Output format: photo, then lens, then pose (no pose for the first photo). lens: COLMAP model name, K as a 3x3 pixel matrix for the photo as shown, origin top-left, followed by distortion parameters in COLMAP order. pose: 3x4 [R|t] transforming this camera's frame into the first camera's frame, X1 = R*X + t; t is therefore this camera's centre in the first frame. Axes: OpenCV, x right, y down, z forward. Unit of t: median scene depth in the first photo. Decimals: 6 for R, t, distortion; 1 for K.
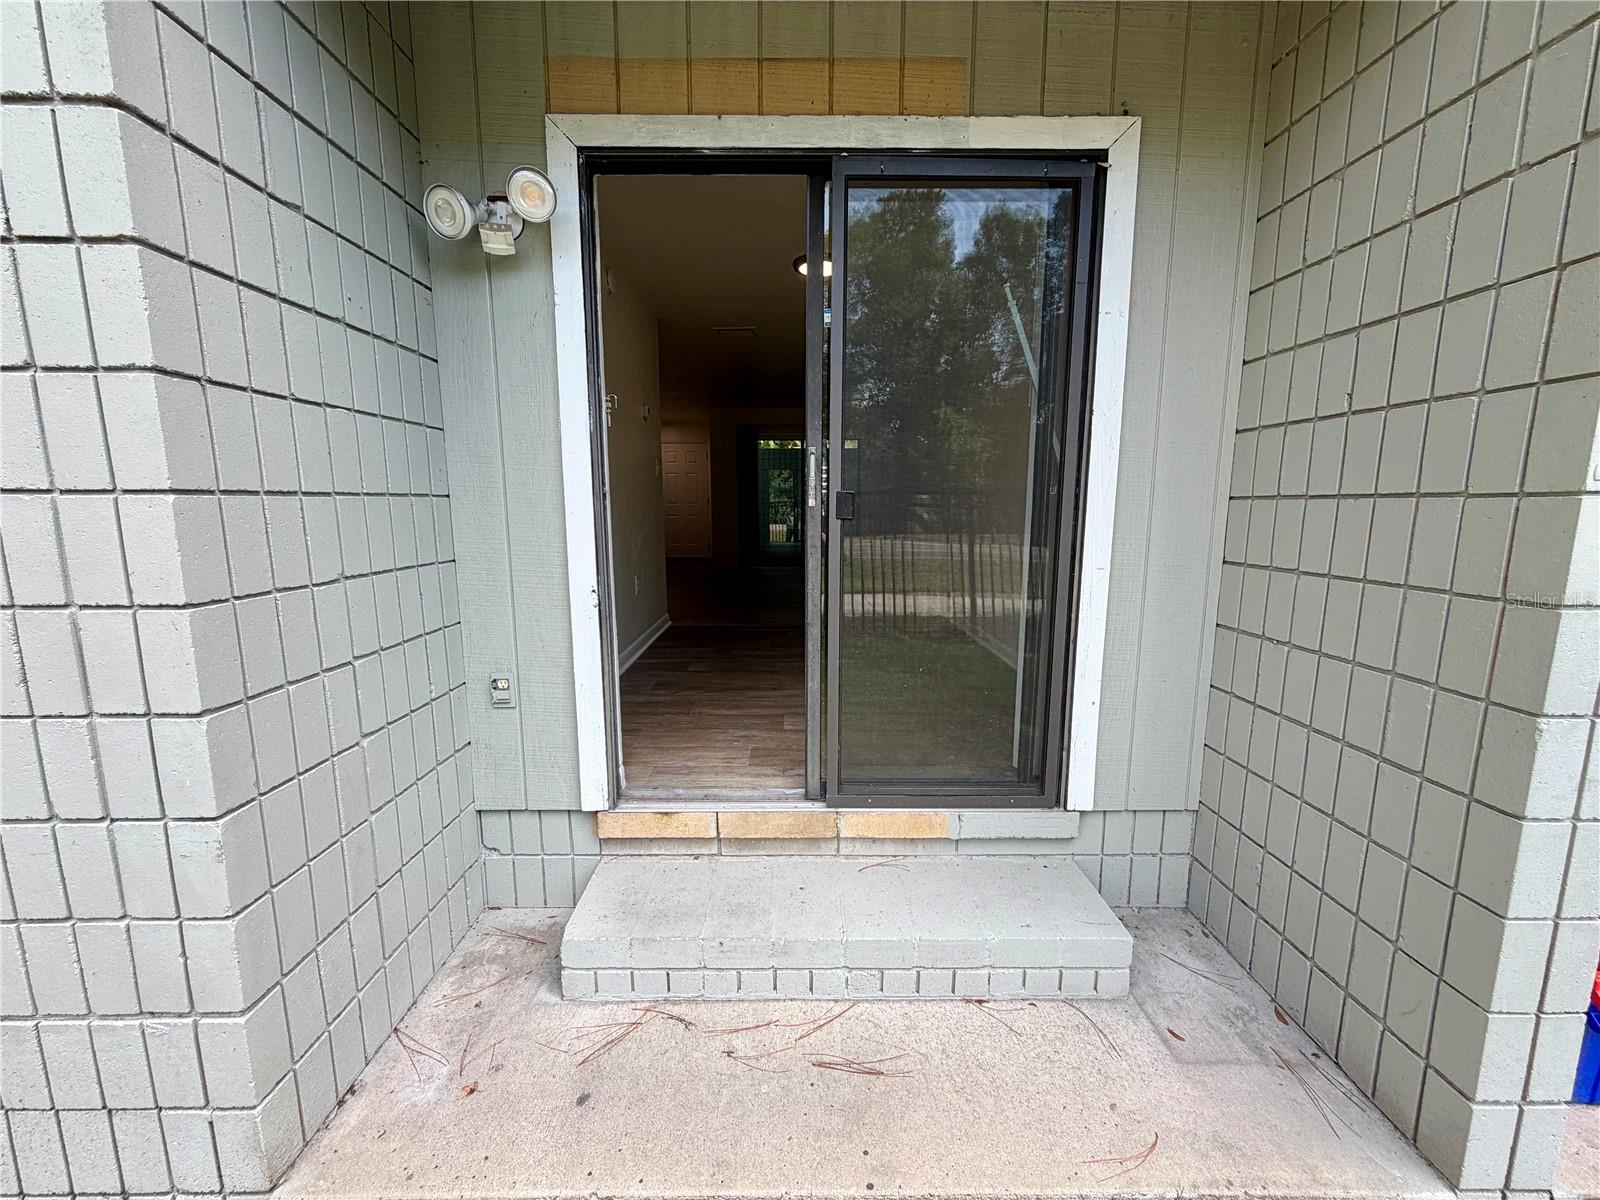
lens RADIAL K [[638.2, 0, 802.0], [0, 638.2, 597.3], [0, 0, 1]] dist [-0.000546, -0.000587]
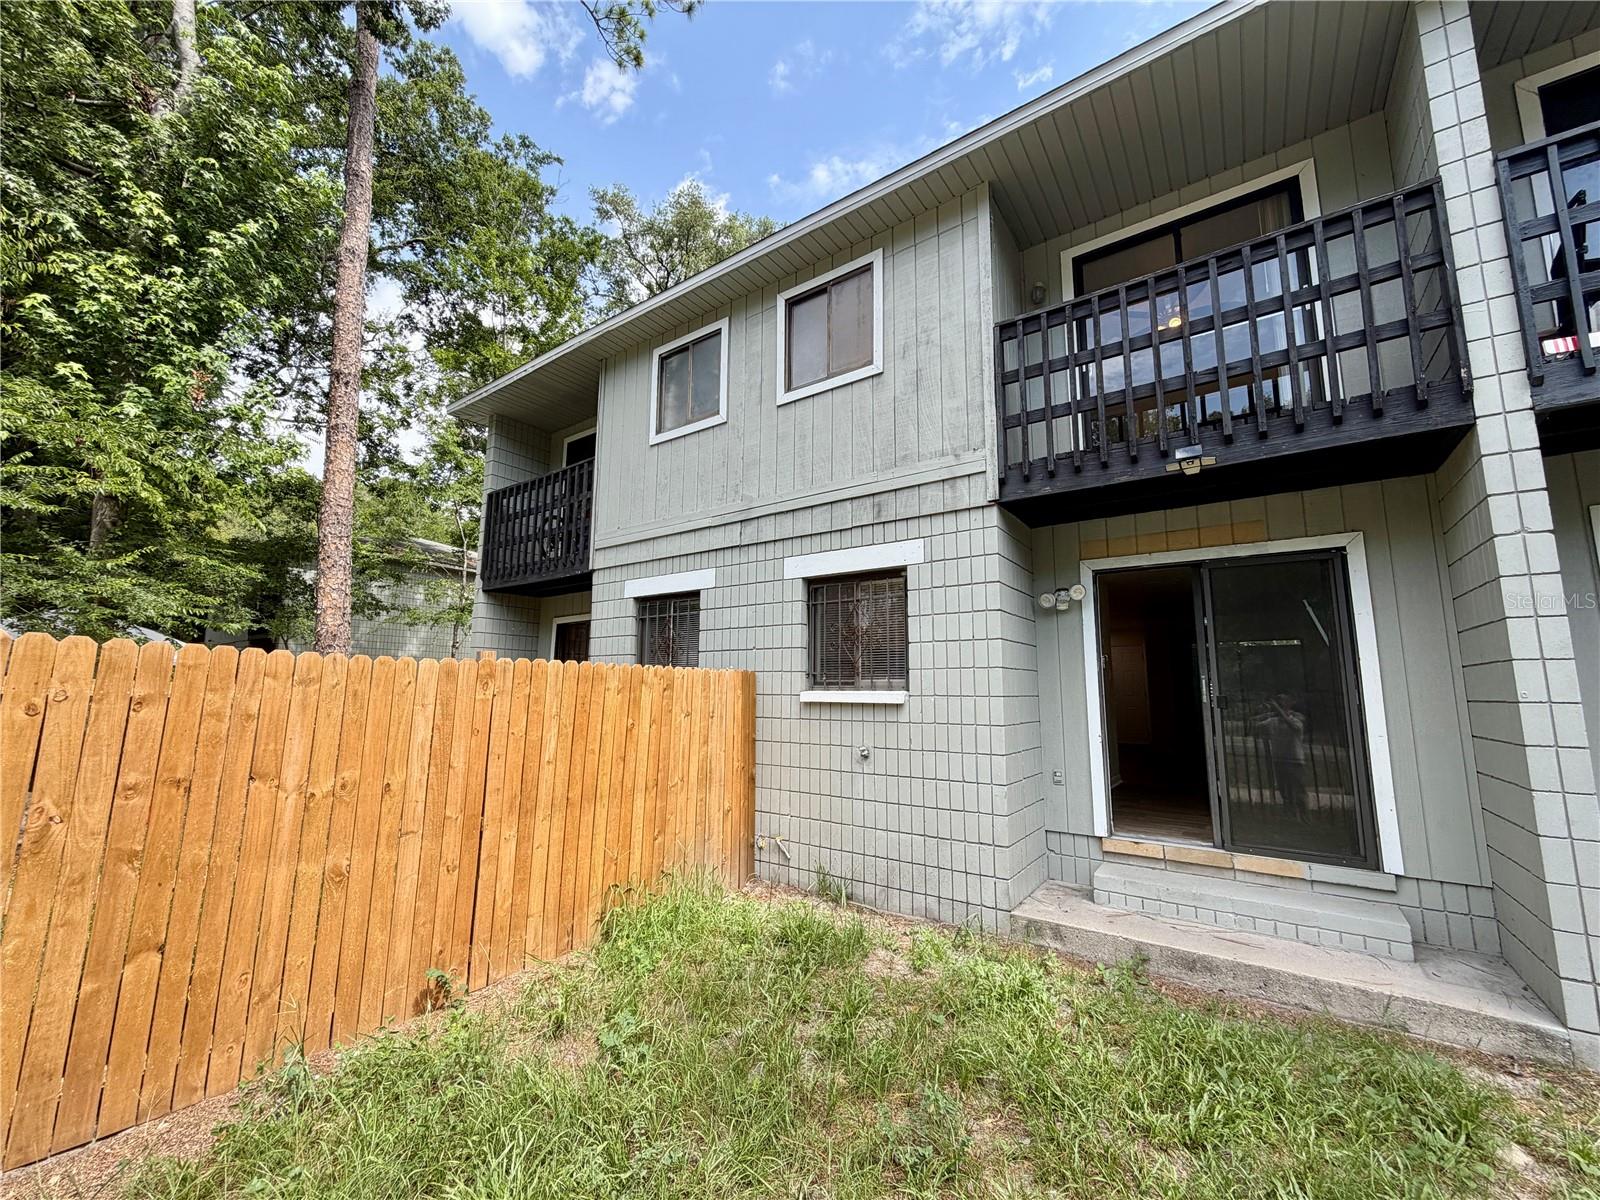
lens RADIAL K [[638.2, 0, 791.0], [0, 638.2, 599.3], [0, 0, 1]] dist [-0.000546, -0.000587]
pose [[0.801002, -0.079661, -0.593338, 0.210859], [-0.102205, 0.958361, -0.266644, 0.256500], [0.589873, 0.274224, 0.759507, -1.663251]]
